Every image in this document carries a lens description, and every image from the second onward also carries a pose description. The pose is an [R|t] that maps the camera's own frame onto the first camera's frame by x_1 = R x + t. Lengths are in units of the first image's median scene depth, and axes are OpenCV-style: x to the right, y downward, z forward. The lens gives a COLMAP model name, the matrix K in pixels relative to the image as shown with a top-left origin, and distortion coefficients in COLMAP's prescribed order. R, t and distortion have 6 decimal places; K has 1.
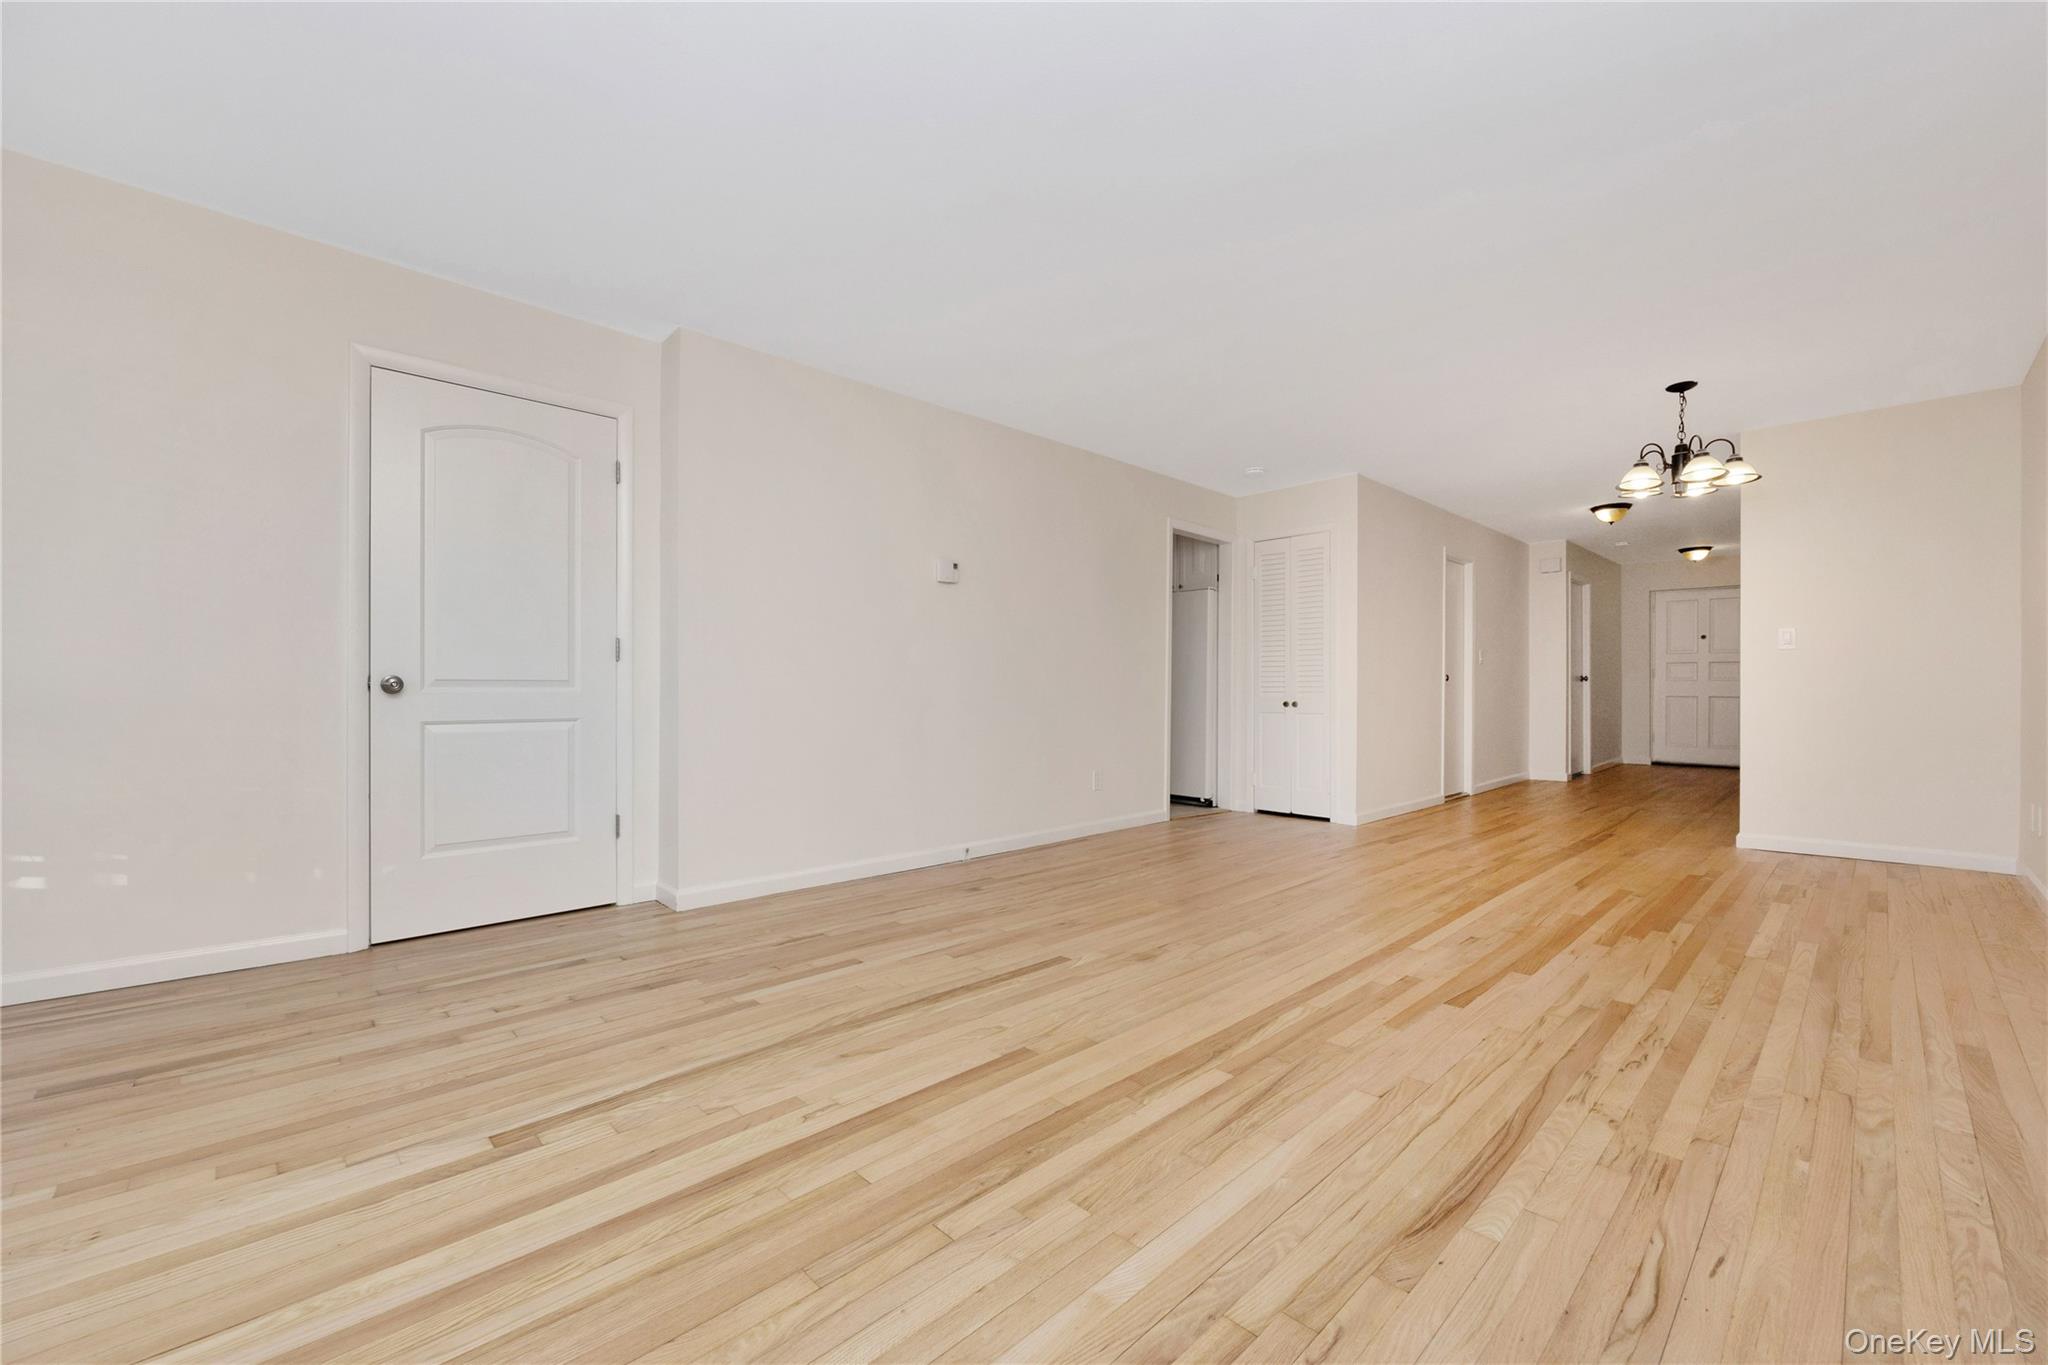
lens RADIAL K [[824.2, 0, 1024.0], [0, 824.2, 682.5], [0, 0, 1]] dist [-0.003983, 0.000082]
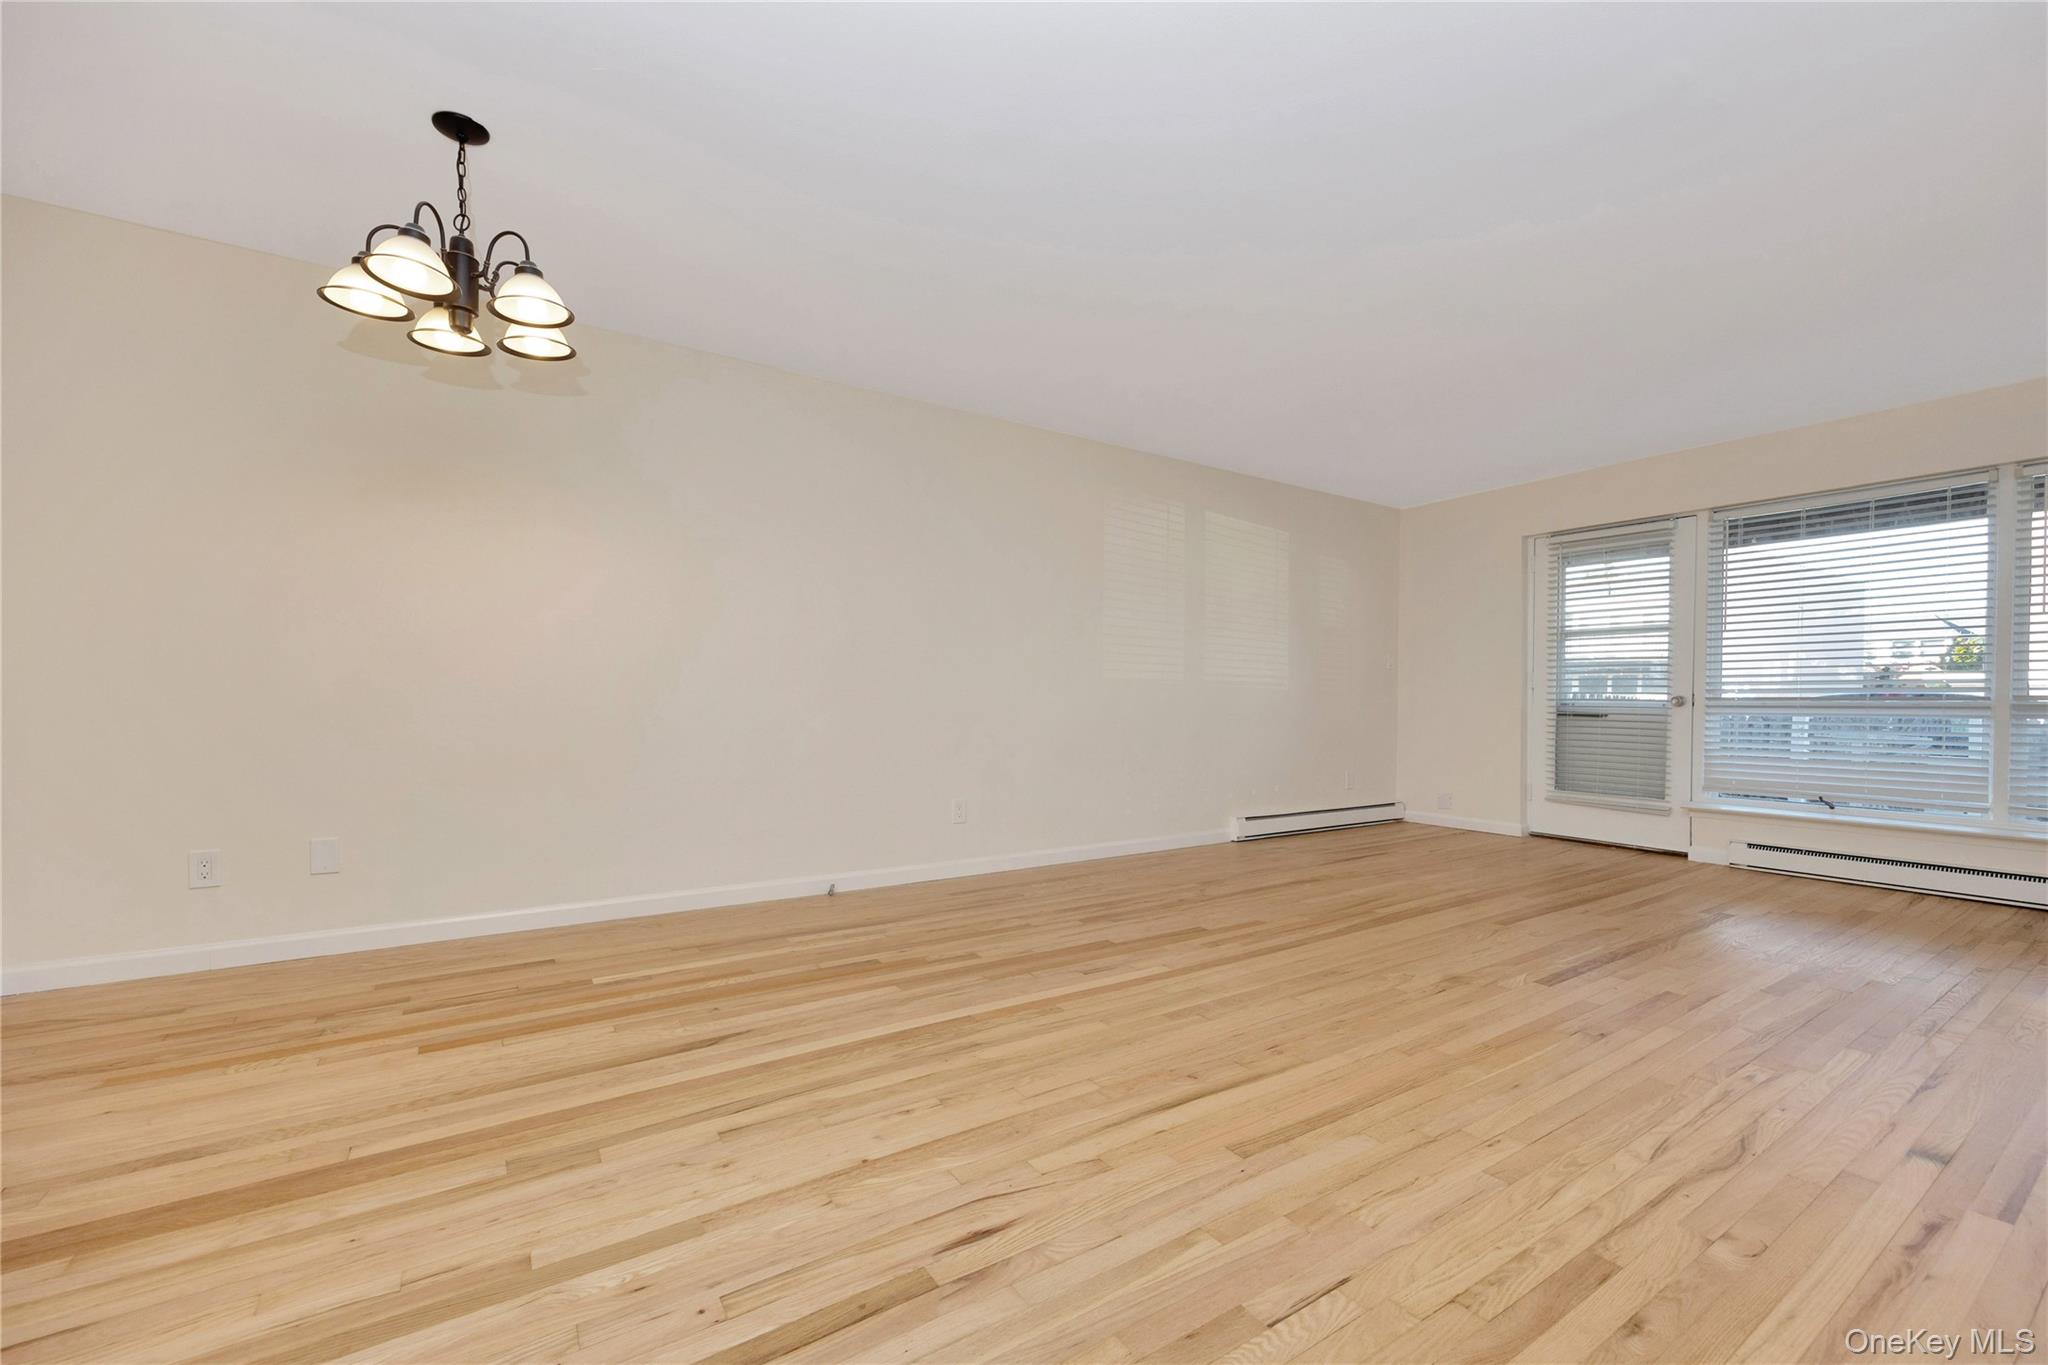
lens RADIAL K [[825.2, 0, 1026.1], [0, 825.2, 712.6], [0, 0, 1]] dist [-0.003166, -0.000162]
pose [[-0.982694, -0.013545, 0.184738, 0.451781], [-0.011760, 0.999873, 0.010753, 0.006246], [-0.184861, 0.008395, -0.982729, 1.962649]]
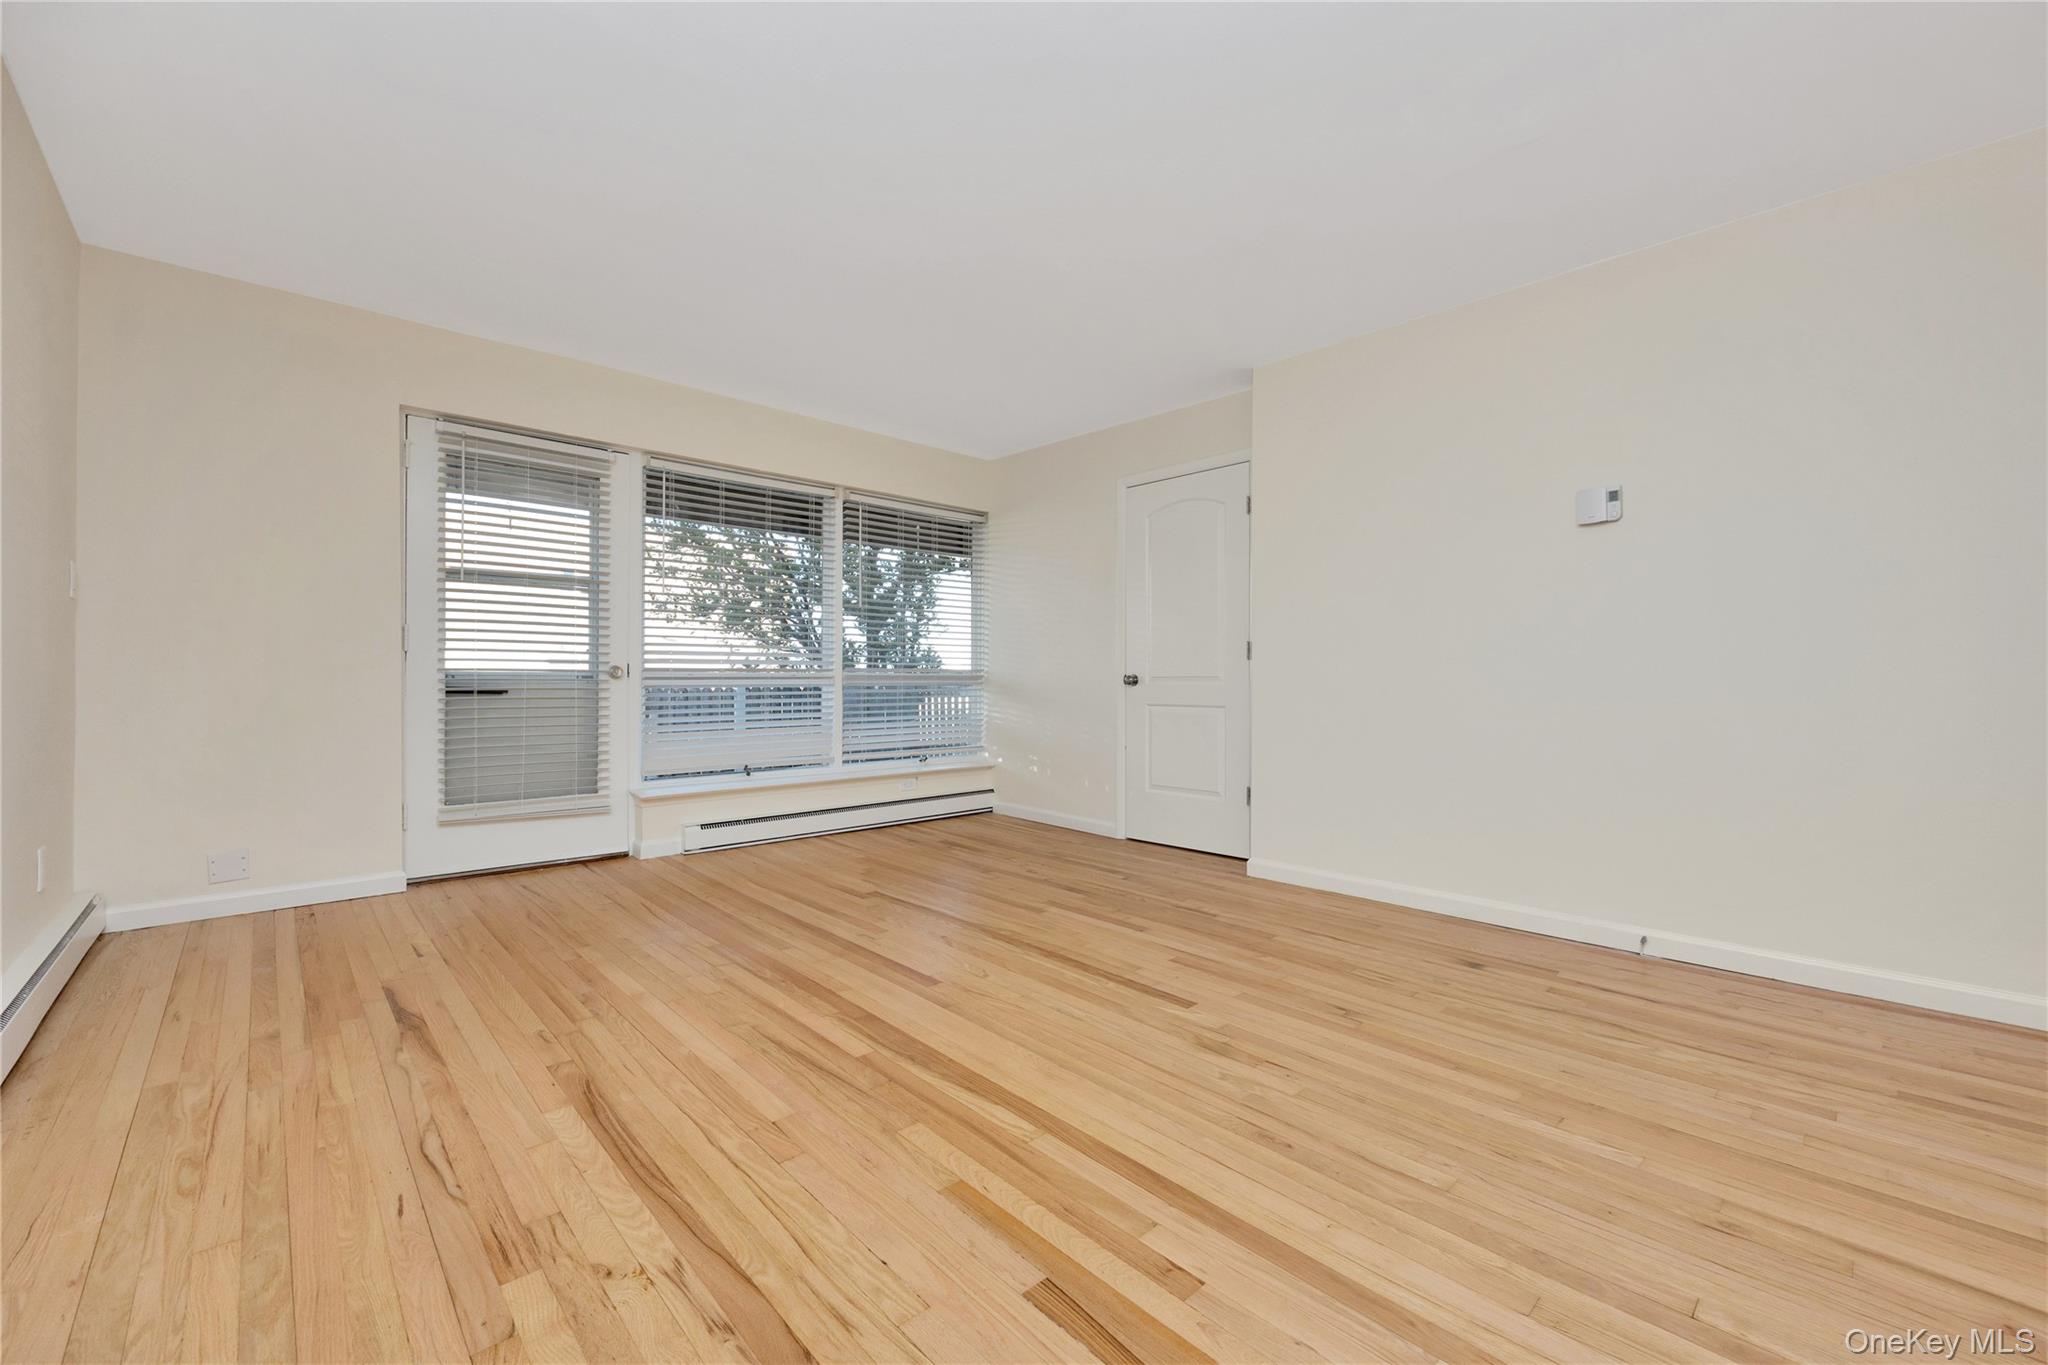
lens RADIAL K [[824.2, 0, 1024.0], [0, 824.2, 682.5], [0, 0, 1]] dist [-0.003983, 0.000082]
pose [[-0.018067, -0.001125, -0.999836, 0.831557], [0.006679, 0.999977, -0.001245, 0.009205], [0.999814, -0.006700, -0.018059, 0.801483]]
